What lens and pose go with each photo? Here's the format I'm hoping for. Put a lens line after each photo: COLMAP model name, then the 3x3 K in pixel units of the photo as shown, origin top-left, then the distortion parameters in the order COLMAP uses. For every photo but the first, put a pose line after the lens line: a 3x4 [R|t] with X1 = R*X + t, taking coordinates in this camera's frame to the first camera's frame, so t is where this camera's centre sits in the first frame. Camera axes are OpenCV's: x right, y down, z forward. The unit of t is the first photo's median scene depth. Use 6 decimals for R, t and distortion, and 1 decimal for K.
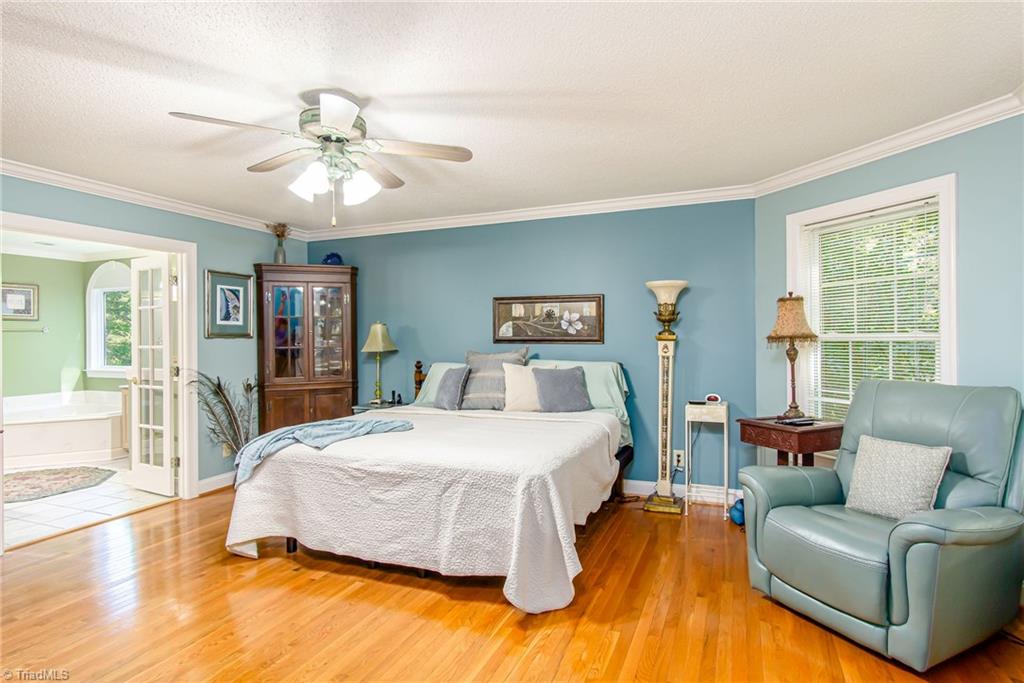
lens RADIAL K [[544.5, 0, 514.4], [0, 544.5, 341.1], [0, 0, 1]] dist [0.007987, 0.002536]
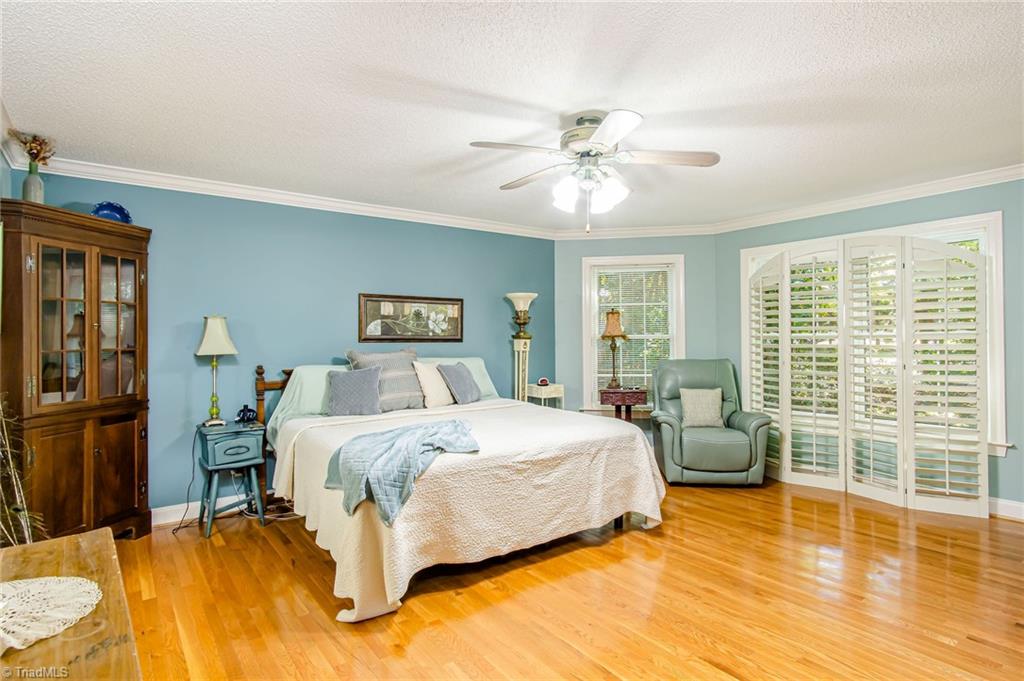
lens RADIAL K [[544.5, 0, 518.8], [0, 544.5, 339.5], [0, 0, 1]] dist [0.007987, 0.002536]
pose [[0.515381, 0.002576, 0.856957, -0.754784], [0.006394, 0.999956, -0.006851, 0.007903], [-0.856937, 0.009010, 0.515342, 0.308303]]
